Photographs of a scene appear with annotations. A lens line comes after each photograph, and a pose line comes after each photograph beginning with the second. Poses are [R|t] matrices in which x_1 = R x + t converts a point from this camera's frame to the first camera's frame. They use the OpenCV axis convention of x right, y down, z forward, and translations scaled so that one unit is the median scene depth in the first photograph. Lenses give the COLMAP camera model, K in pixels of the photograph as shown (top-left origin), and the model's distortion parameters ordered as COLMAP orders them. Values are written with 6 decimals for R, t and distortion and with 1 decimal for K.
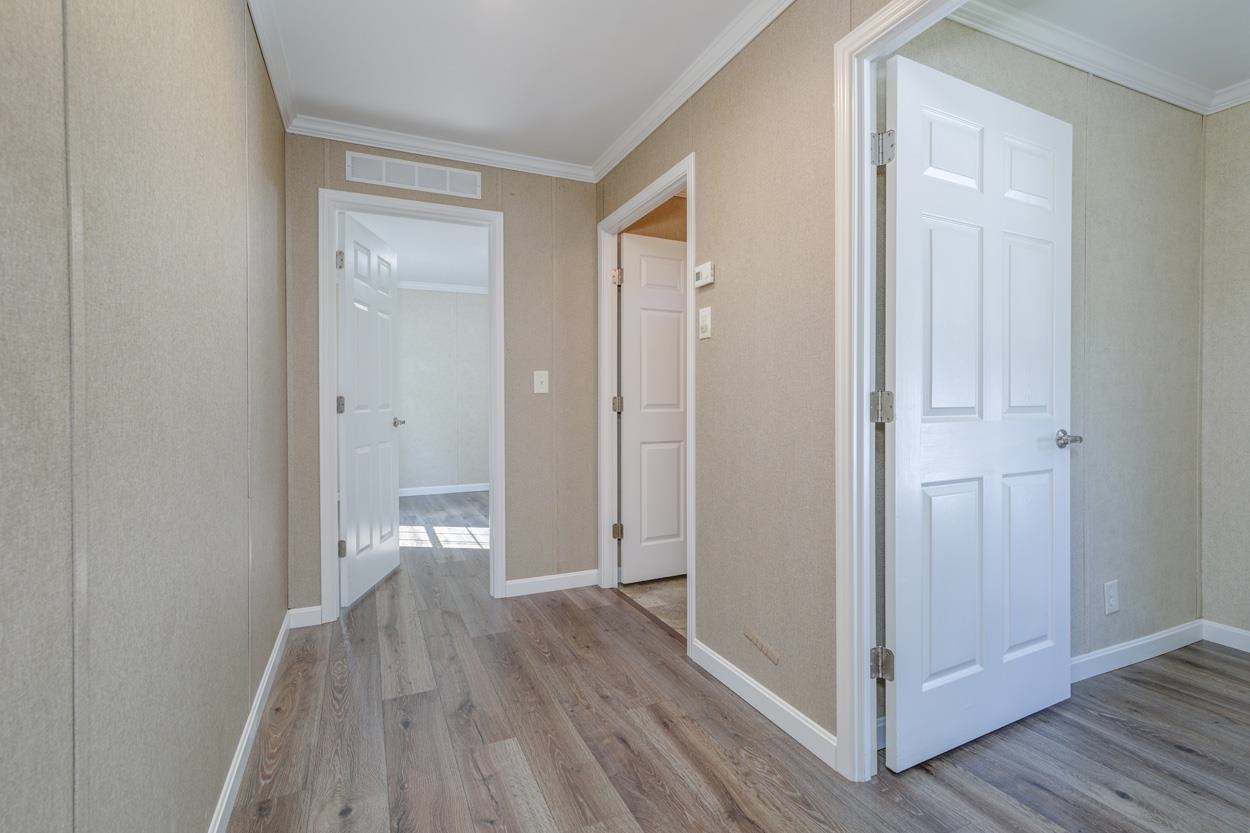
lens RADIAL K [[568.2, 0, 633.7], [0, 568.2, 407.2], [0, 0, 1]] dist [0.006378, -0.001513]
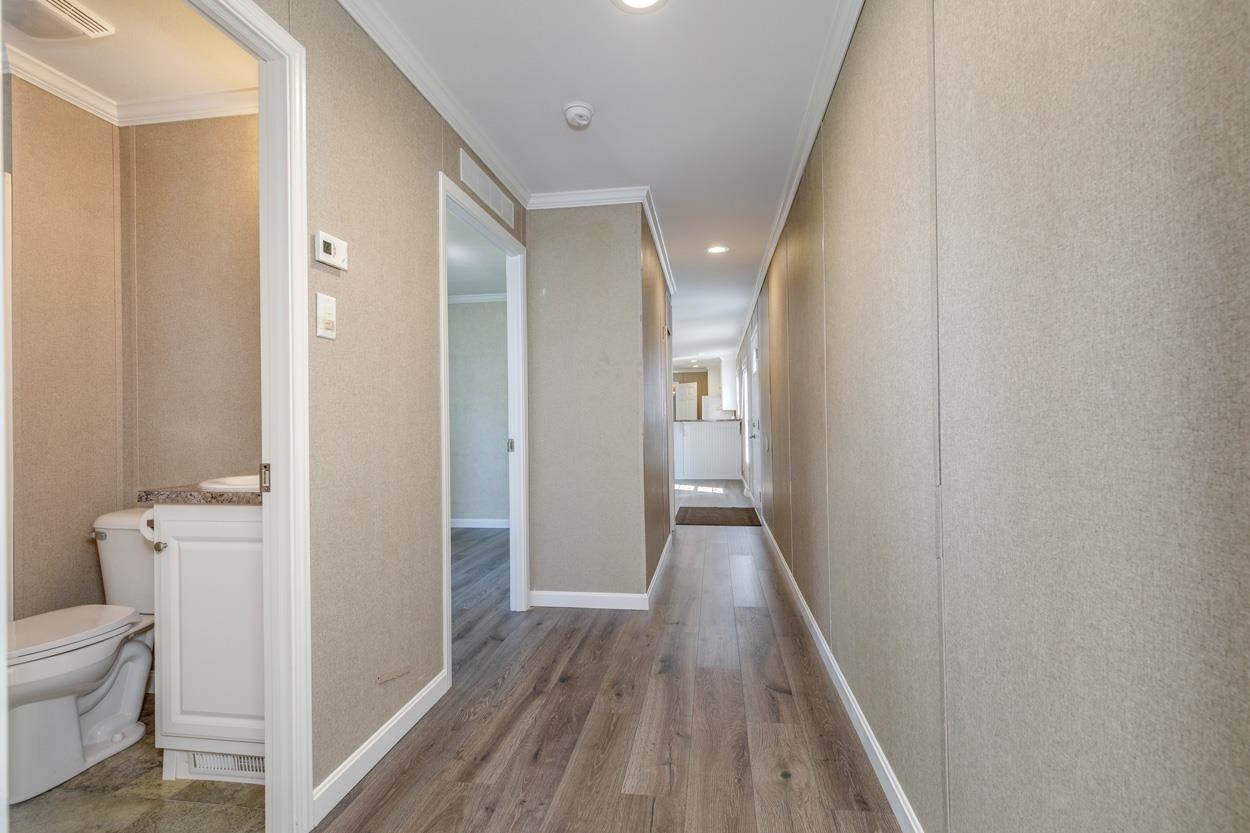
lens RADIAL K [[568.2, 0, 636.3], [0, 568.2, 417.5], [0, 0, 1]] dist [0.006378, -0.001513]
pose [[-0.833833, 0.019142, 0.551685, -0.793527], [0.022779, 0.999740, -0.000260, -0.017424], [-0.551547, 0.012350, -0.834052, 1.864144]]
